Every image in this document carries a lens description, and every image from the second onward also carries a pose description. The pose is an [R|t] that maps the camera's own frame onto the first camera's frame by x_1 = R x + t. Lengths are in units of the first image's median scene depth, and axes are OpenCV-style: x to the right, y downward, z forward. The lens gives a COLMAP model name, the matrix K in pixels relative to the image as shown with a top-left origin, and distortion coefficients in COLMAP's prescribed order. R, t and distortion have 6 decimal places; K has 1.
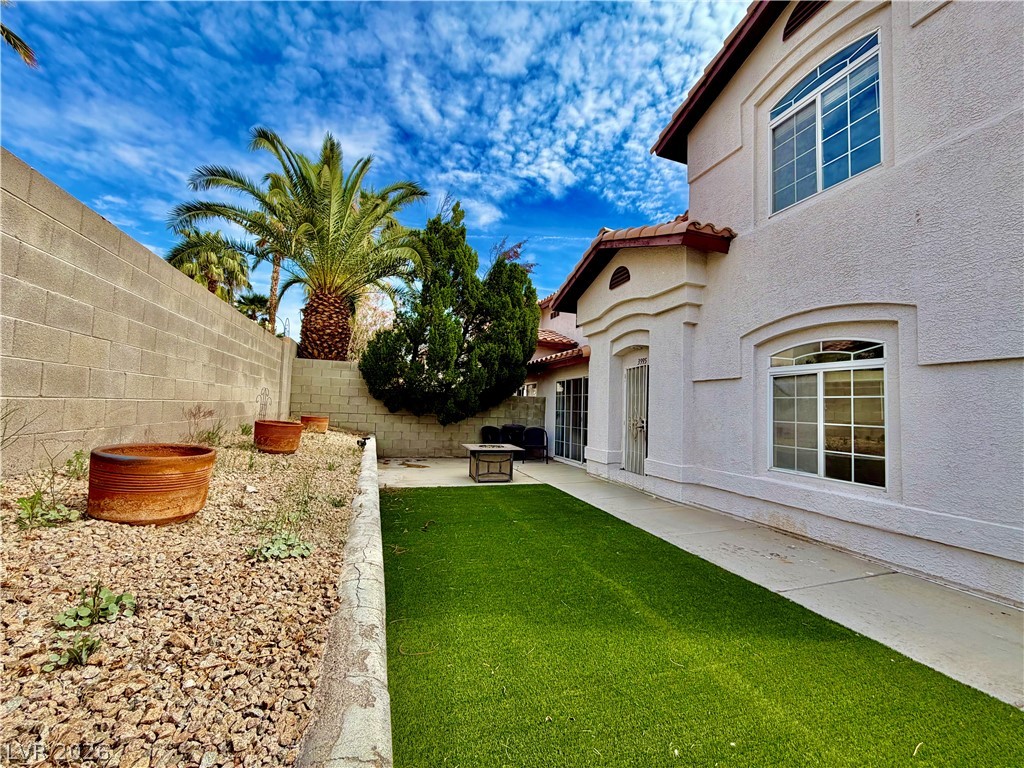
lens RADIAL K [[417.9, 0, 521.0], [0, 417.9, 385.8], [0, 0, 1]] dist [0.002234, -0.000299]
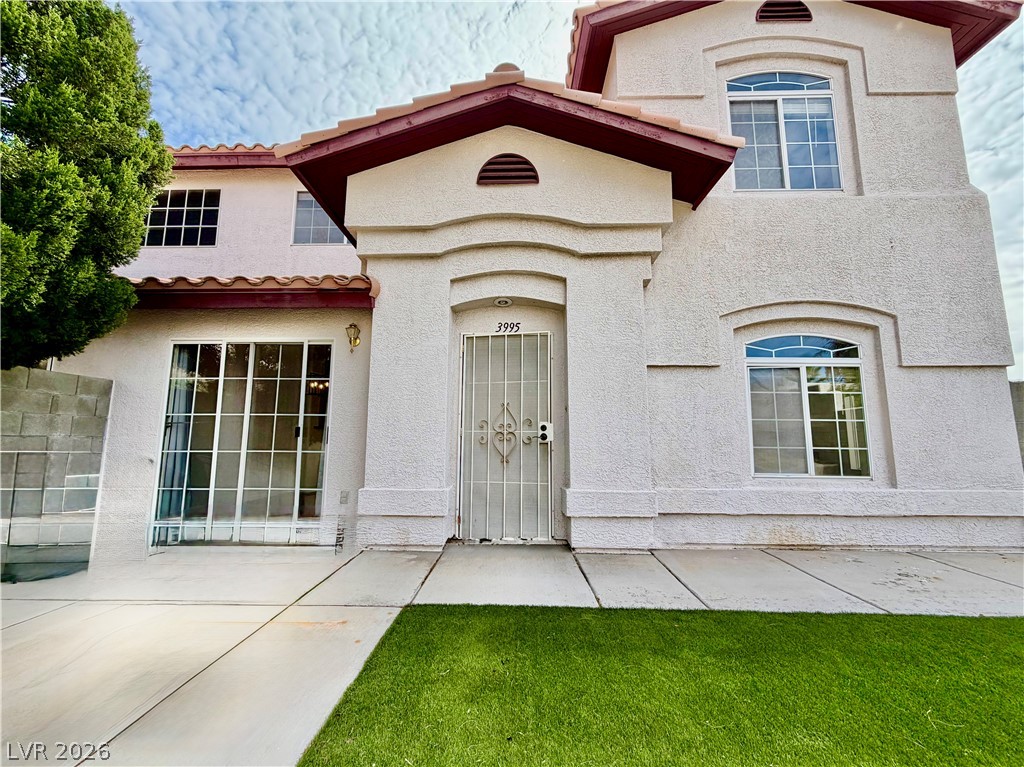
lens RADIAL K [[417.9, 0, 510.1], [0, 417.9, 382.1], [0, 0, 1]] dist [0.002234, -0.000299]
pose [[0.349044, 0.092206, 0.932559, -0.404838], [-0.044070, 0.995662, -0.081951, 0.107428], [-0.936069, -0.012493, 0.351593, 1.235094]]
